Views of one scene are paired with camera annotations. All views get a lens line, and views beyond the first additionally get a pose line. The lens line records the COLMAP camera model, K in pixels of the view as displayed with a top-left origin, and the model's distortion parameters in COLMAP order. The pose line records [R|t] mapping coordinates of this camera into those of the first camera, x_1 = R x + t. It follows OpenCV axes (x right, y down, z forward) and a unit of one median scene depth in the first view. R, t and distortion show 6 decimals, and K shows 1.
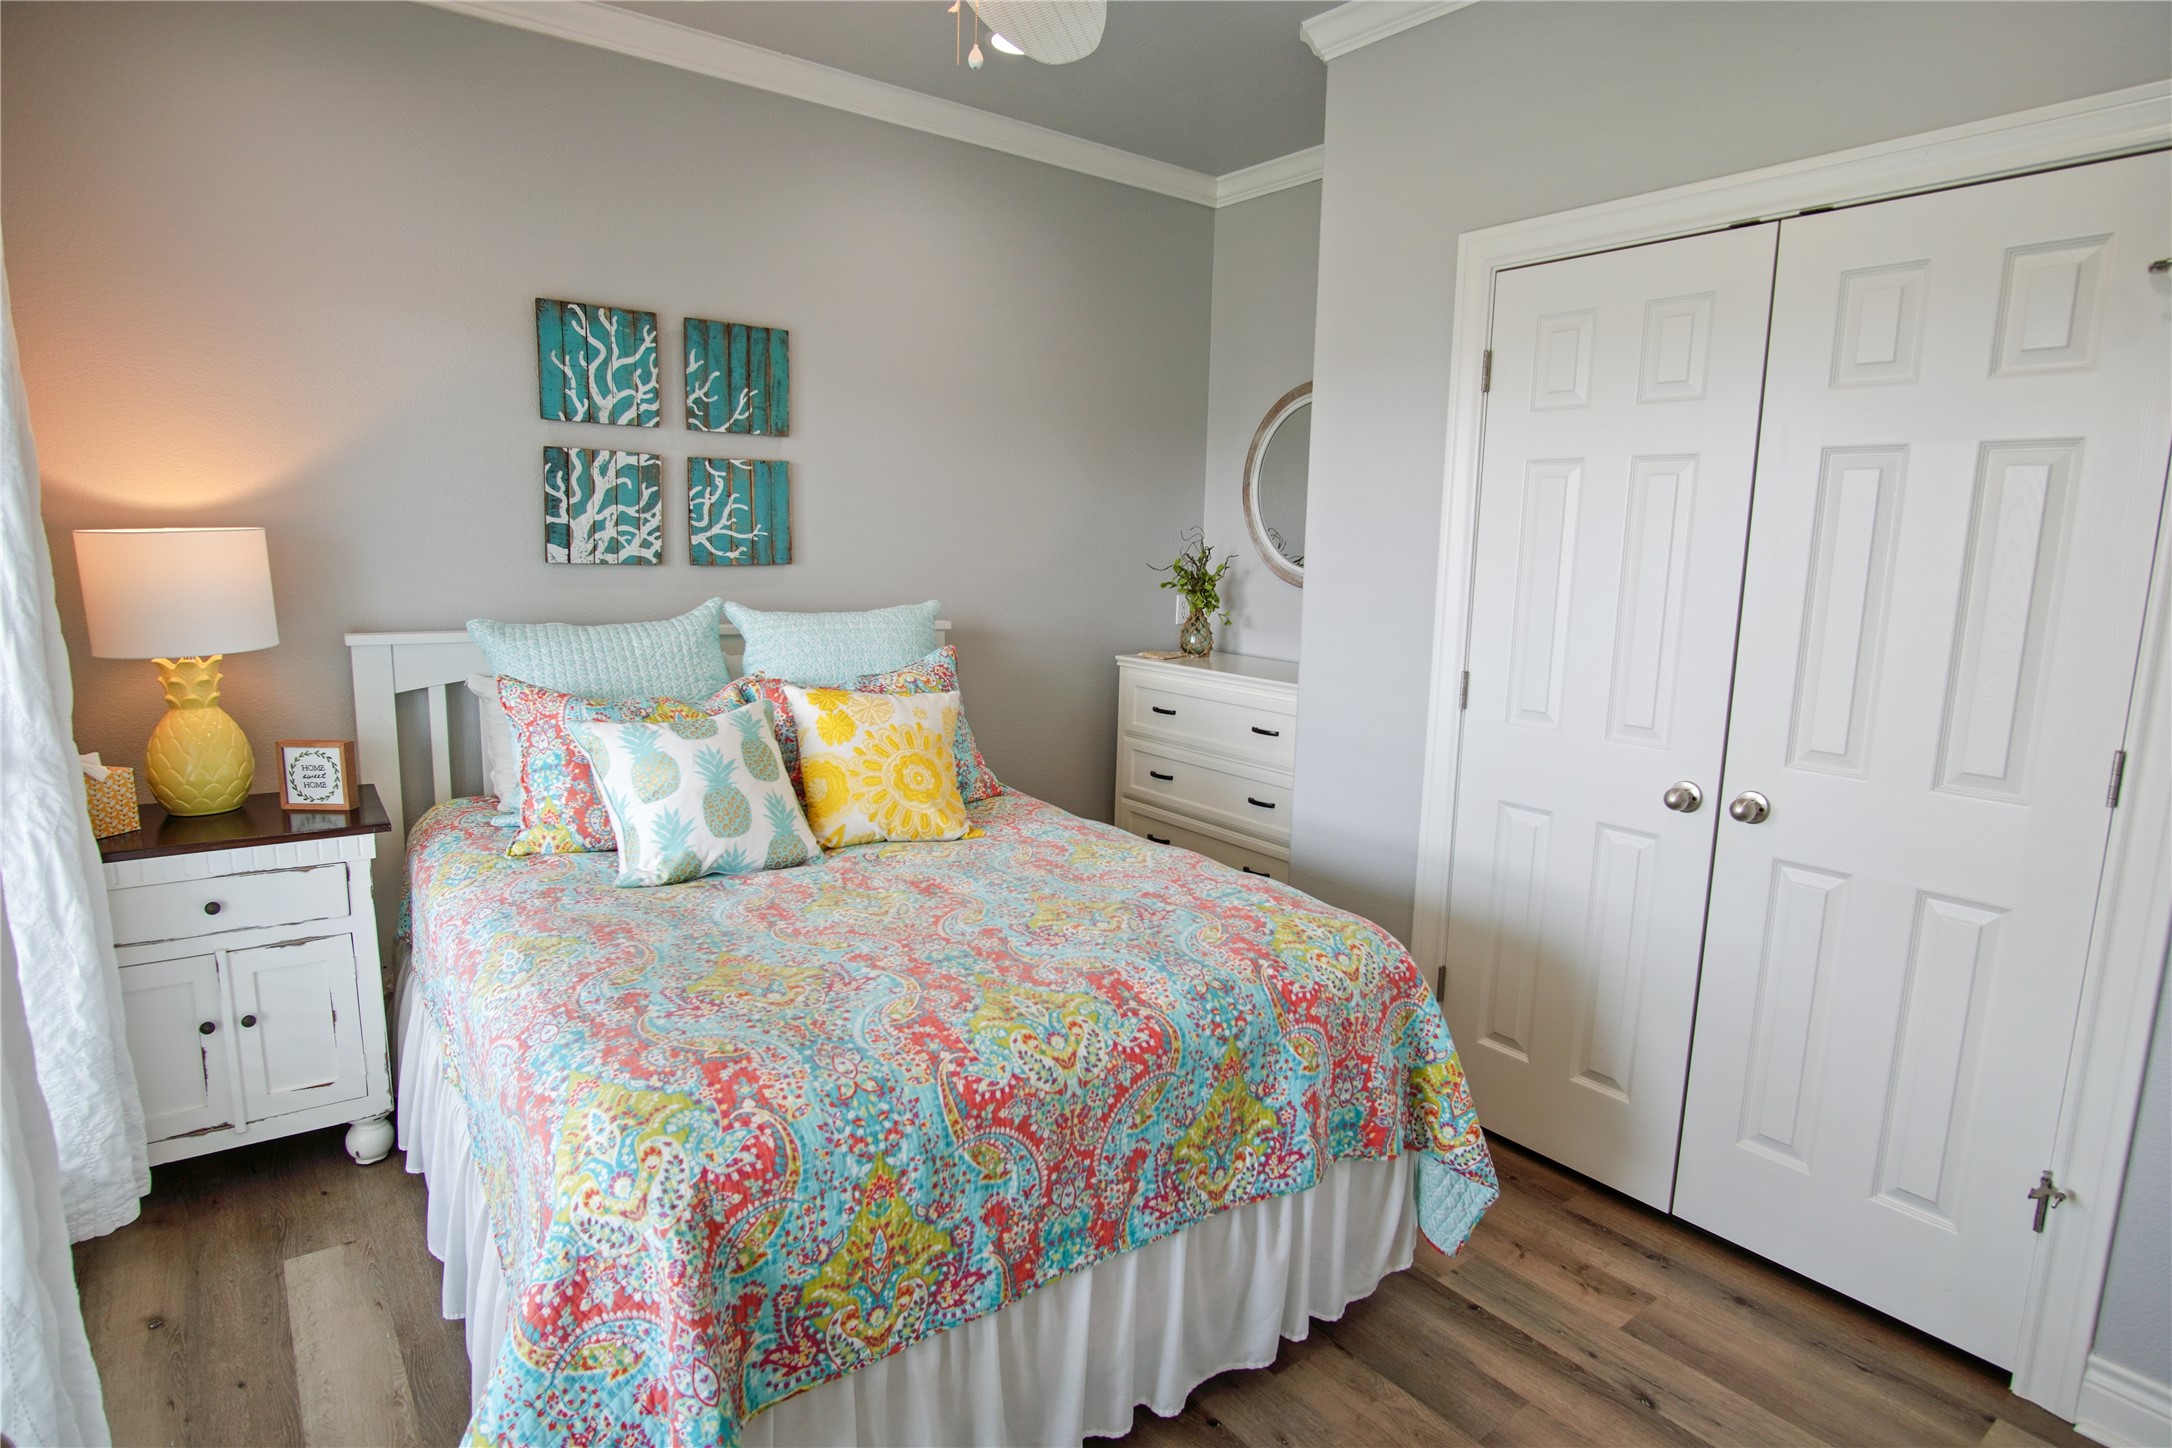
lens RADIAL K [[1160.1, 0, 1090.1], [0, 1160.1, 726.6], [0, 0, 1]] dist [-0.025891, -0.000478]
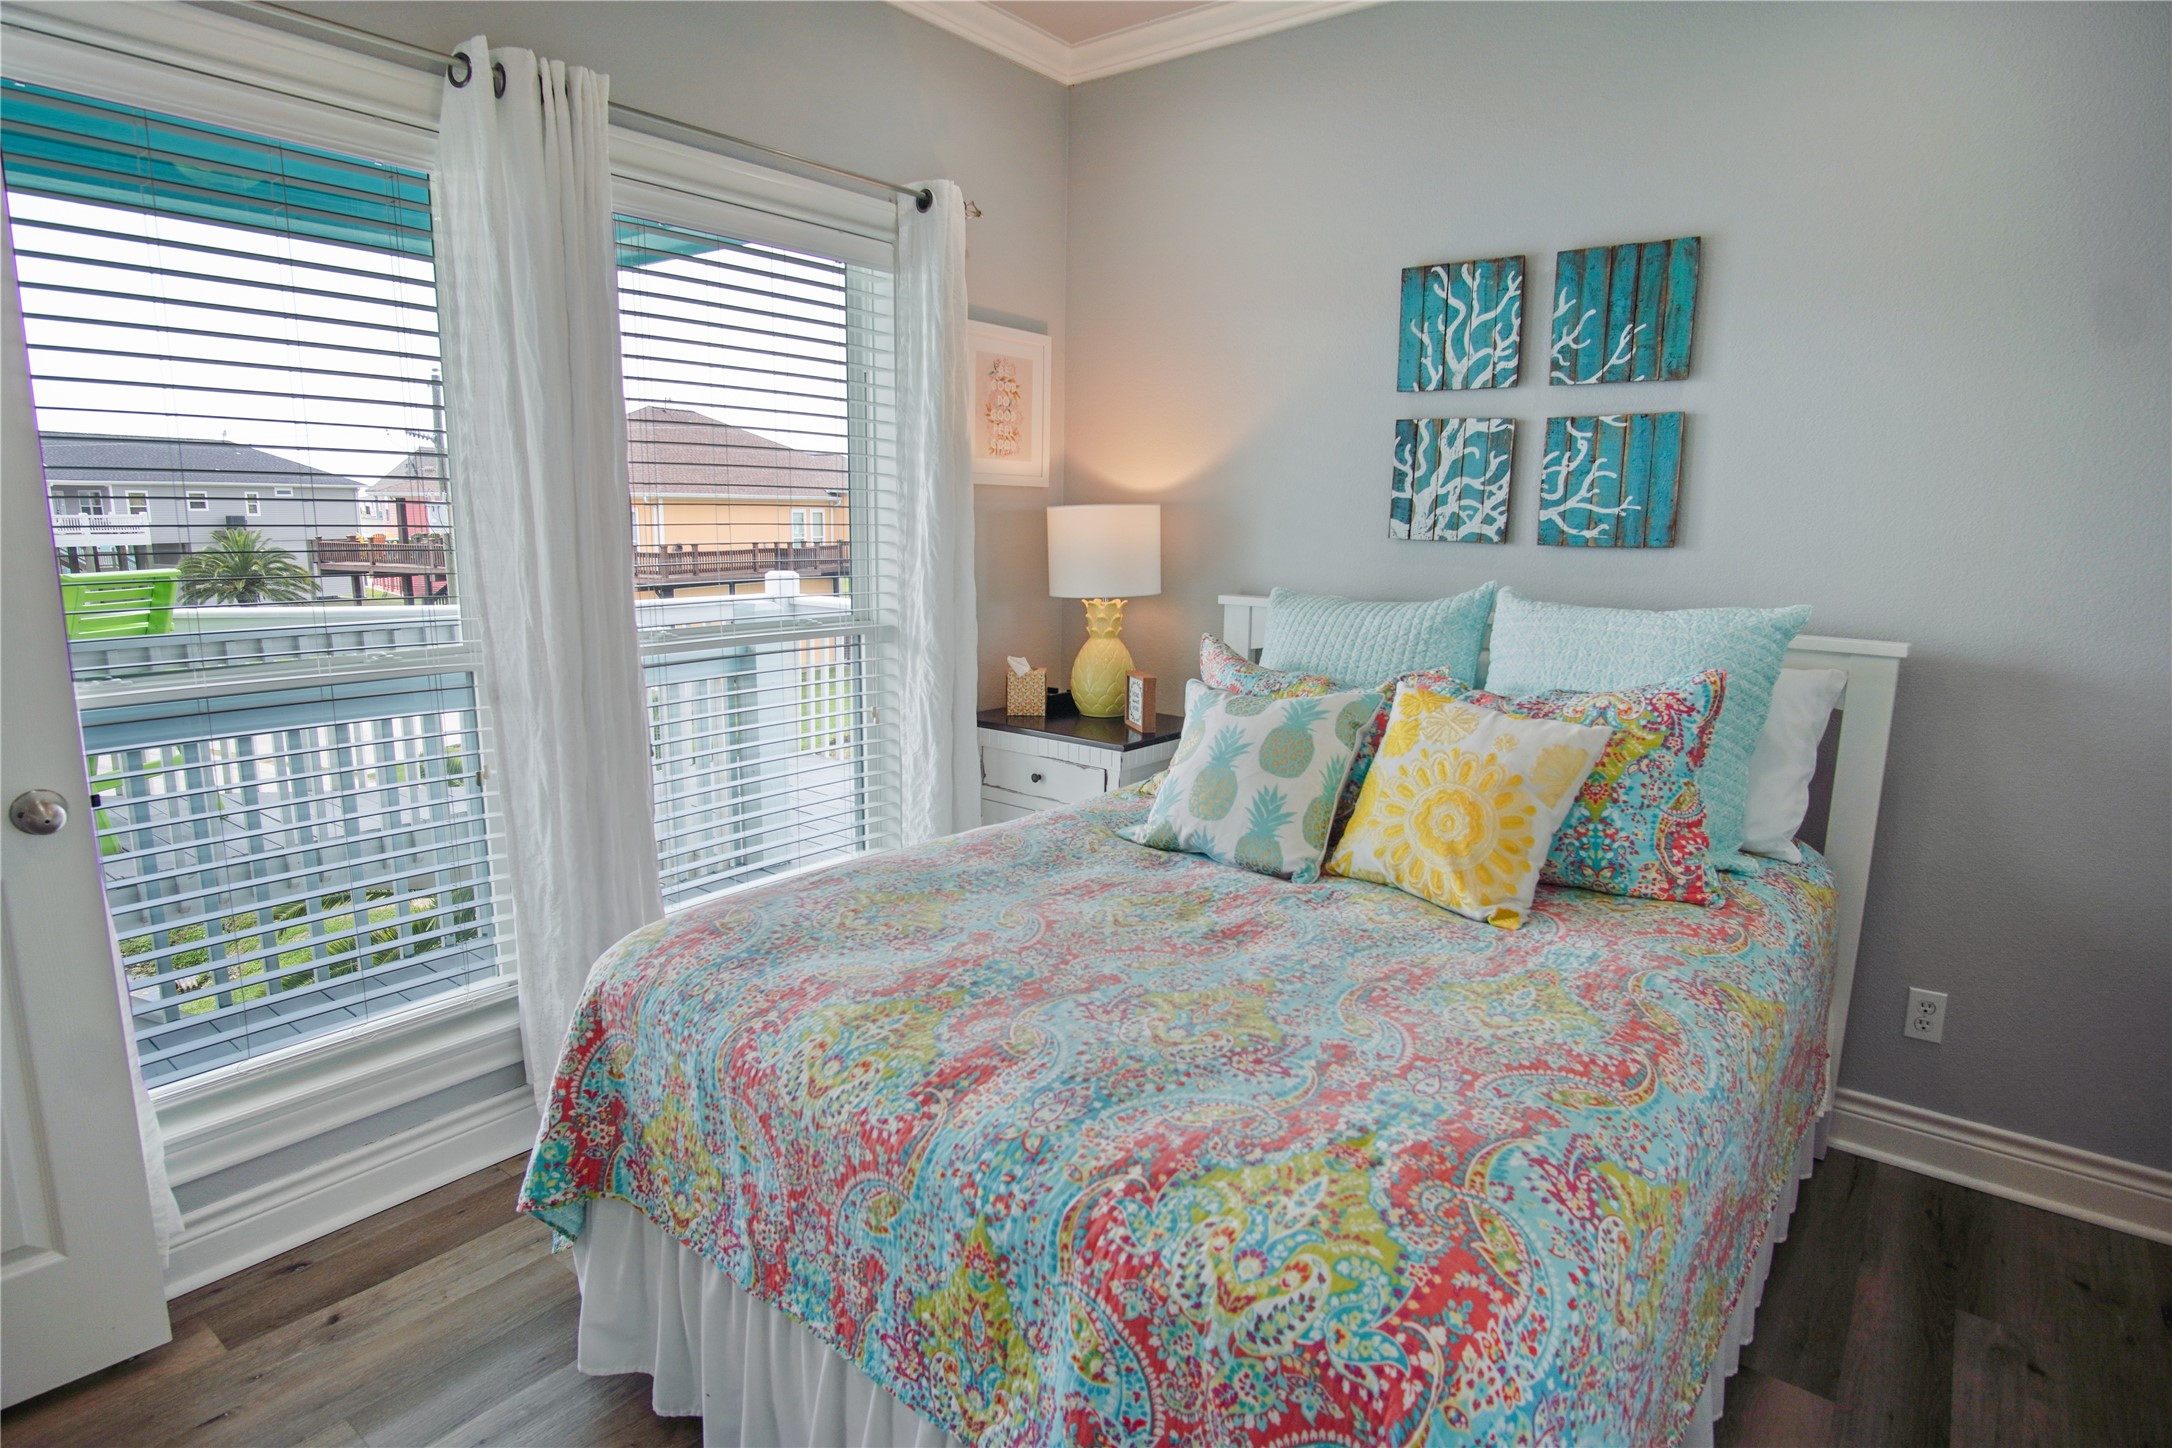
lens RADIAL K [[1160.1, 0, 1089.7], [0, 1160.1, 725.7], [0, 0, 1]] dist [-0.025891, -0.000478]
pose [[0.258401, 0.156894, -0.953212, 0.429560], [-0.163019, 0.979655, 0.117054, -0.057830], [0.952184, 0.125145, 0.278720, 0.490380]]
